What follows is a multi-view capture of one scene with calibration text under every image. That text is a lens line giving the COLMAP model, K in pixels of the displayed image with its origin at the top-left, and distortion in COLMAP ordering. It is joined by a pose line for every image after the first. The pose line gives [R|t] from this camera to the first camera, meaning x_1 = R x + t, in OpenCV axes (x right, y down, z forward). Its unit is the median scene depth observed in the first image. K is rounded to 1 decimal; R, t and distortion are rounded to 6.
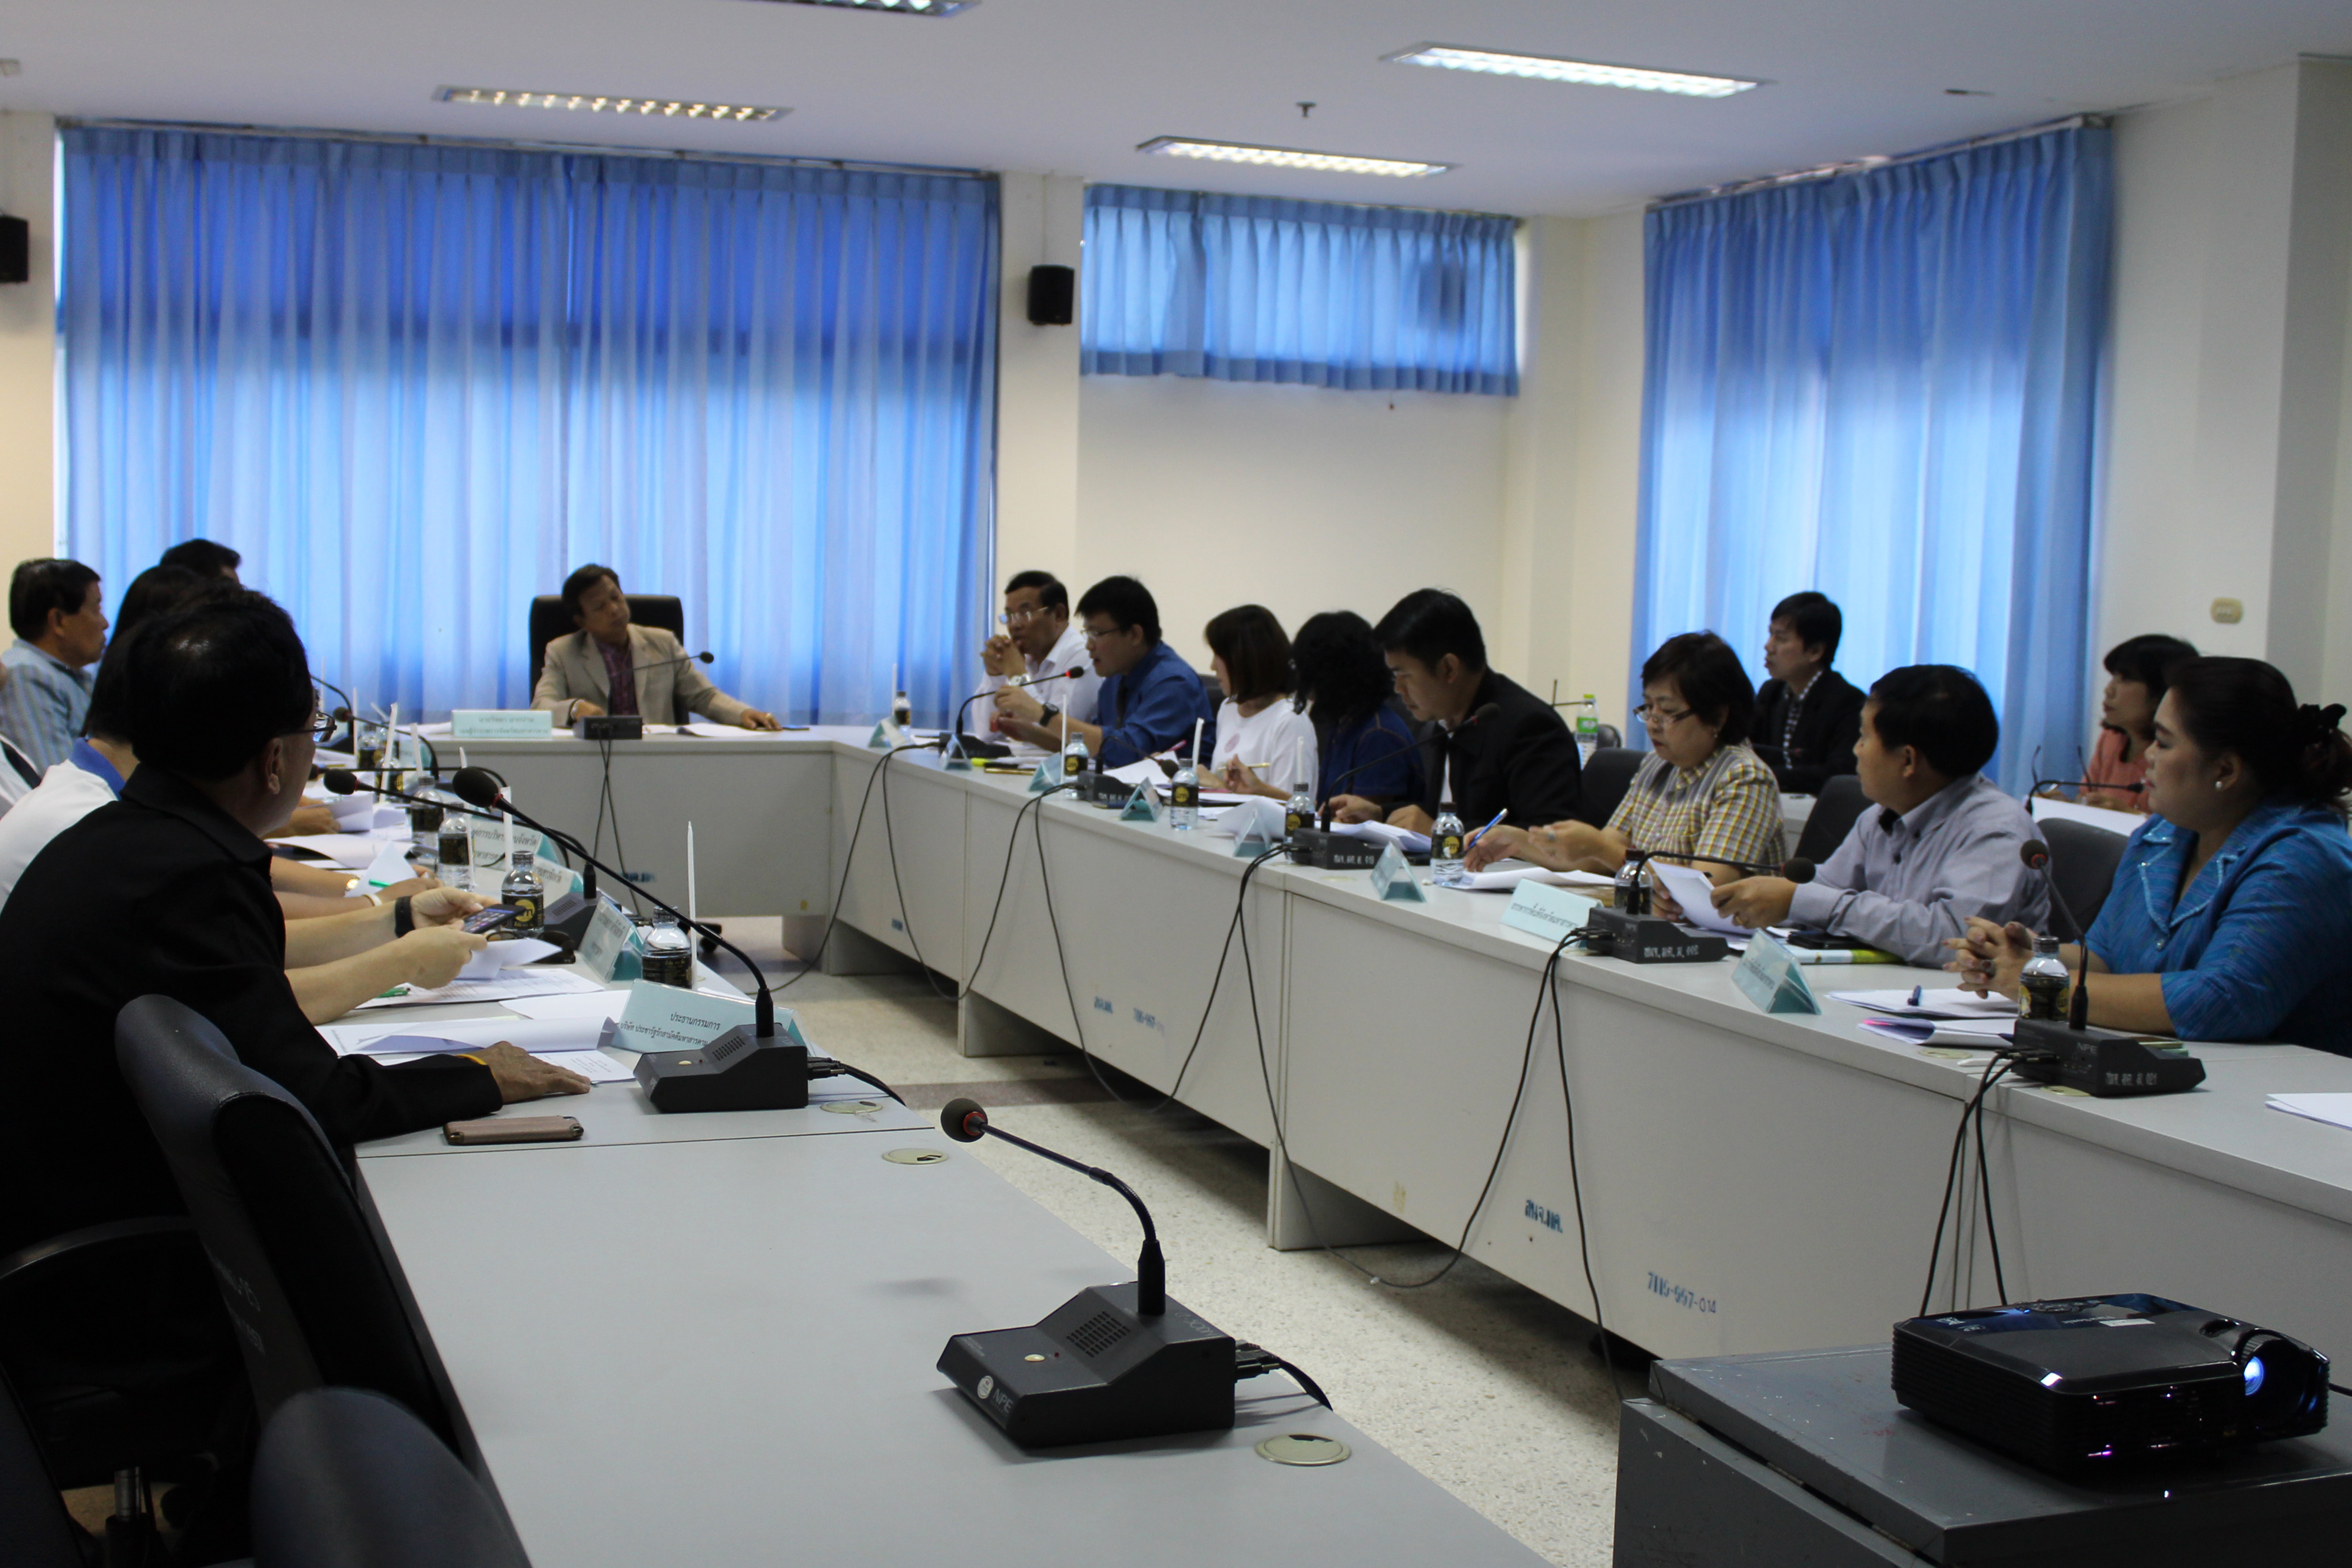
lens RADIAL K [[6130.5, 0, 1176.0], [0, 6130.5, 784.0], [0, 0, 1]] dist [0.182473, 0.338529]
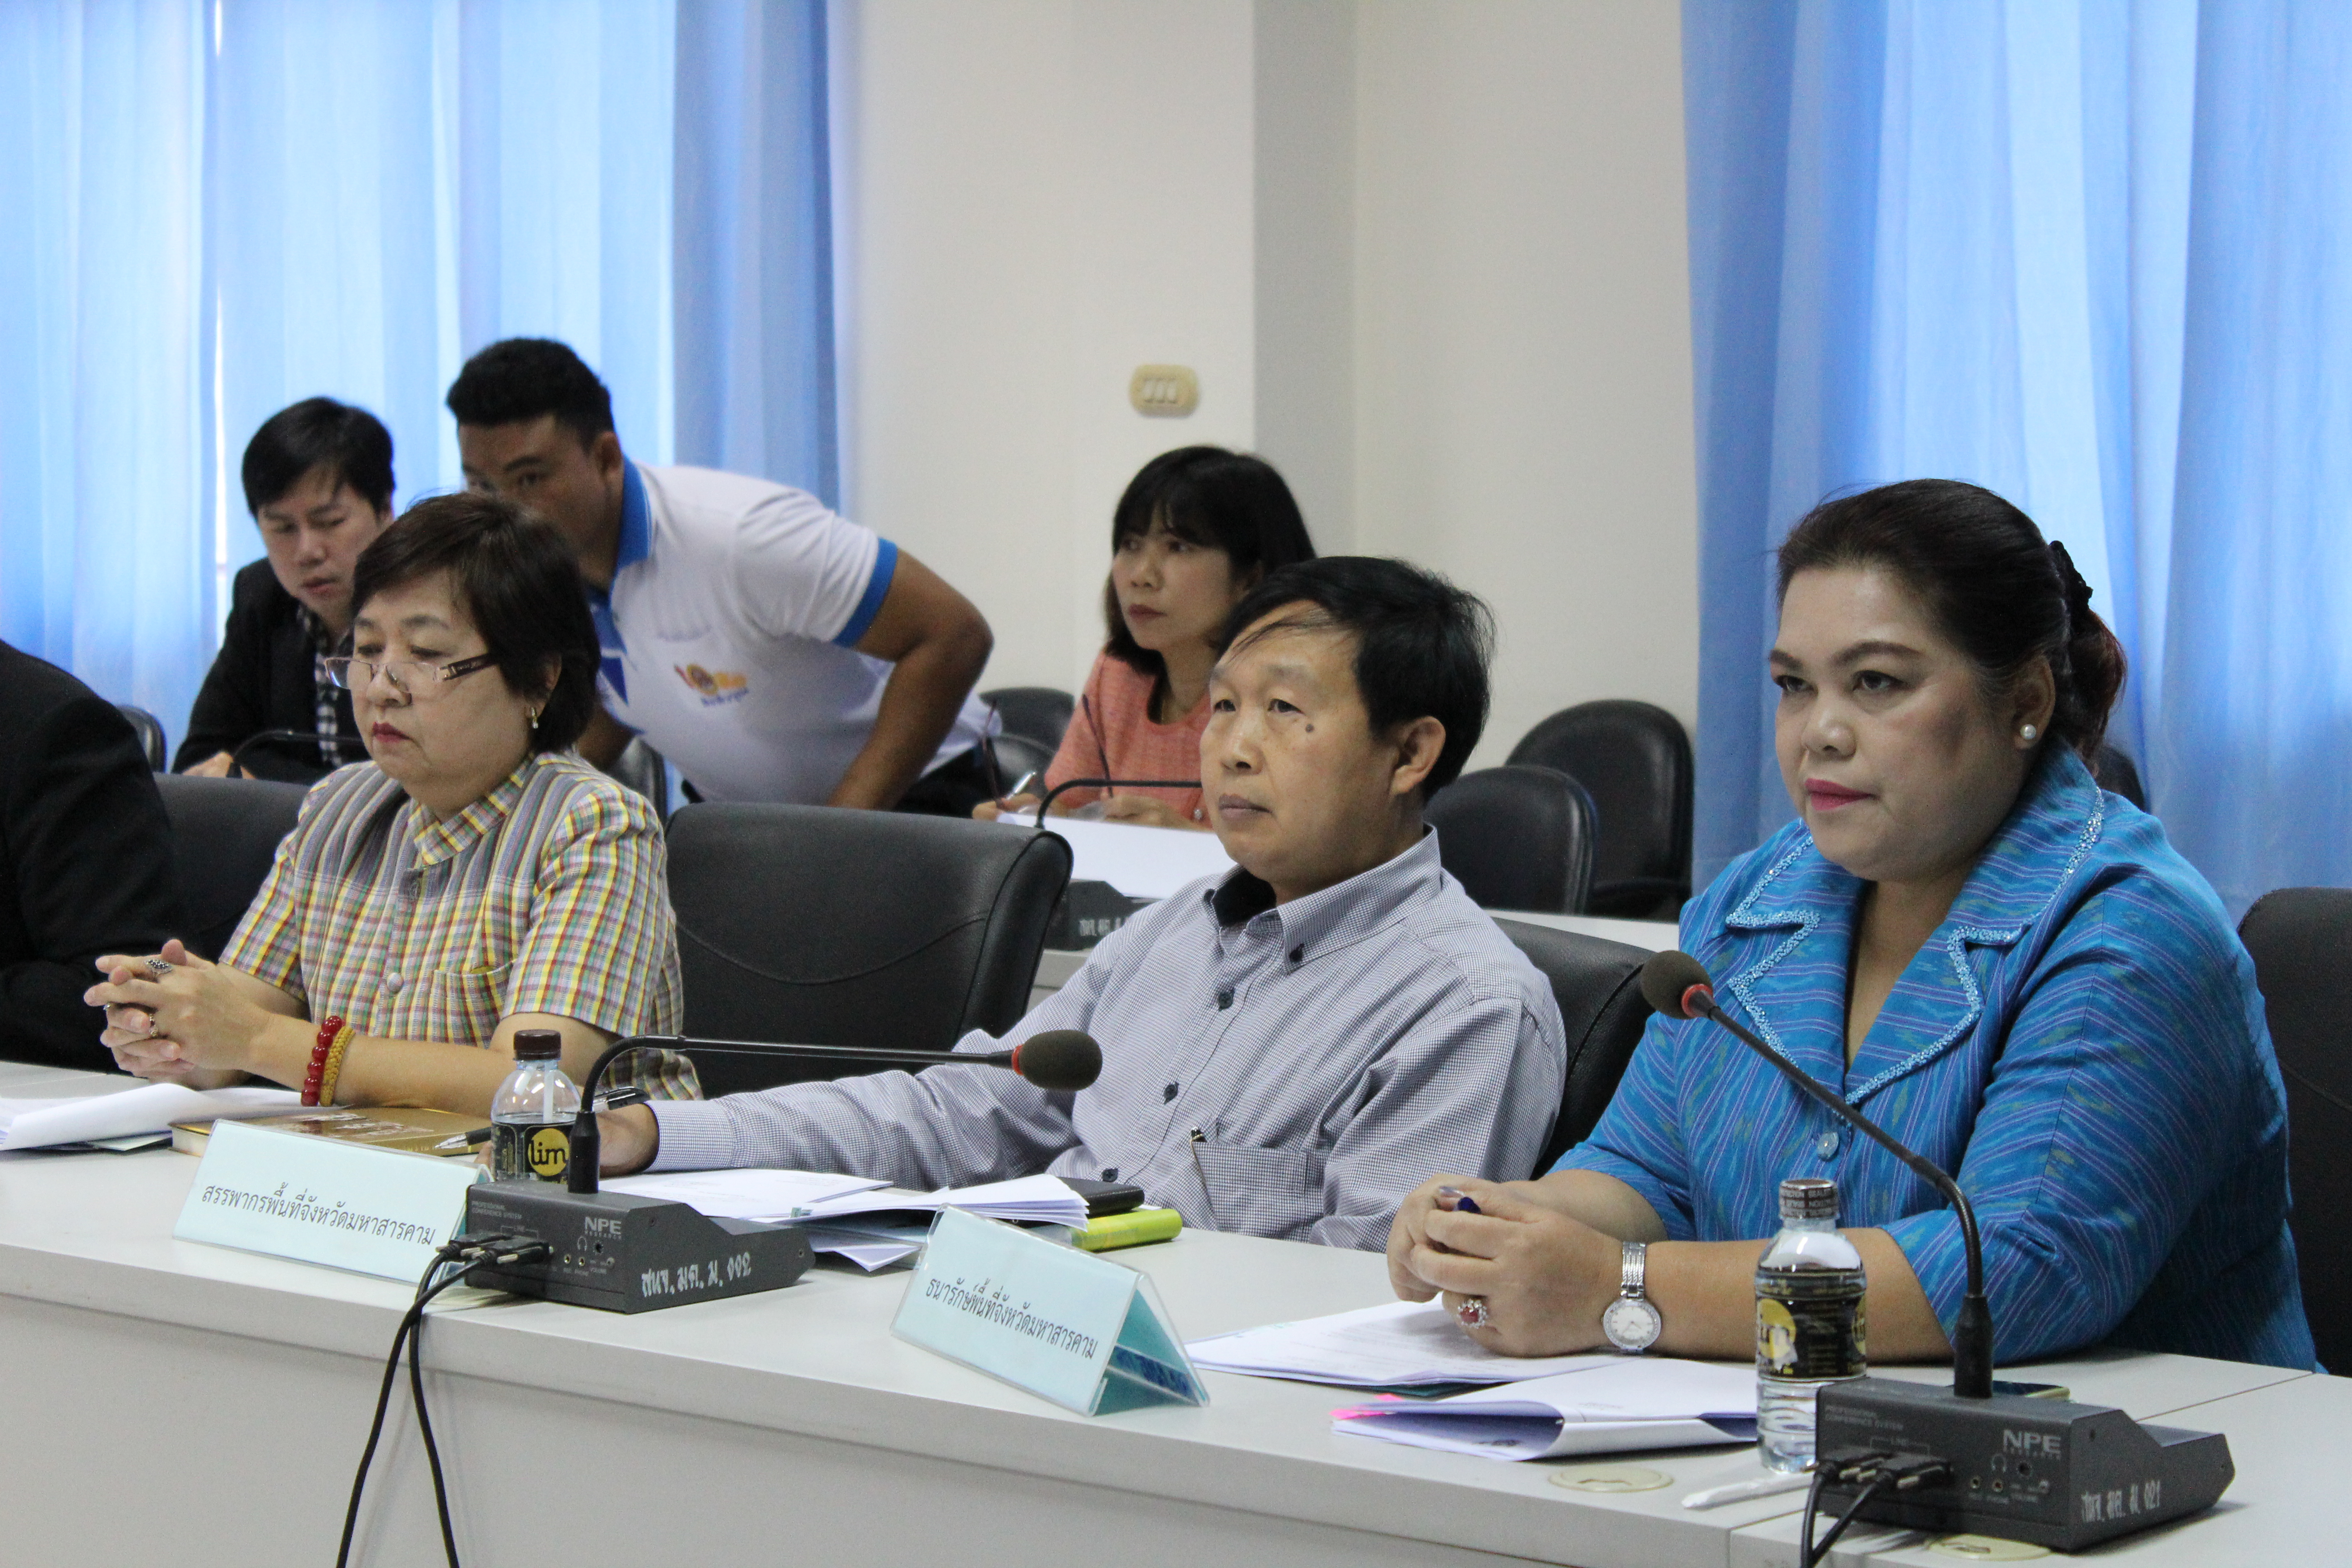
lens RADIAL K [[6130.5, 0, 1176.0], [0, 6130.5, 784.0], [0, 0, 1]] dist [0.182473, 0.338529]
pose [[0.797489, -0.089806, 0.596612, -0.140526], [0.056654, 0.995637, 0.074141, -0.035250], [-0.600667, -0.025326, 0.799098, 0.640455]]
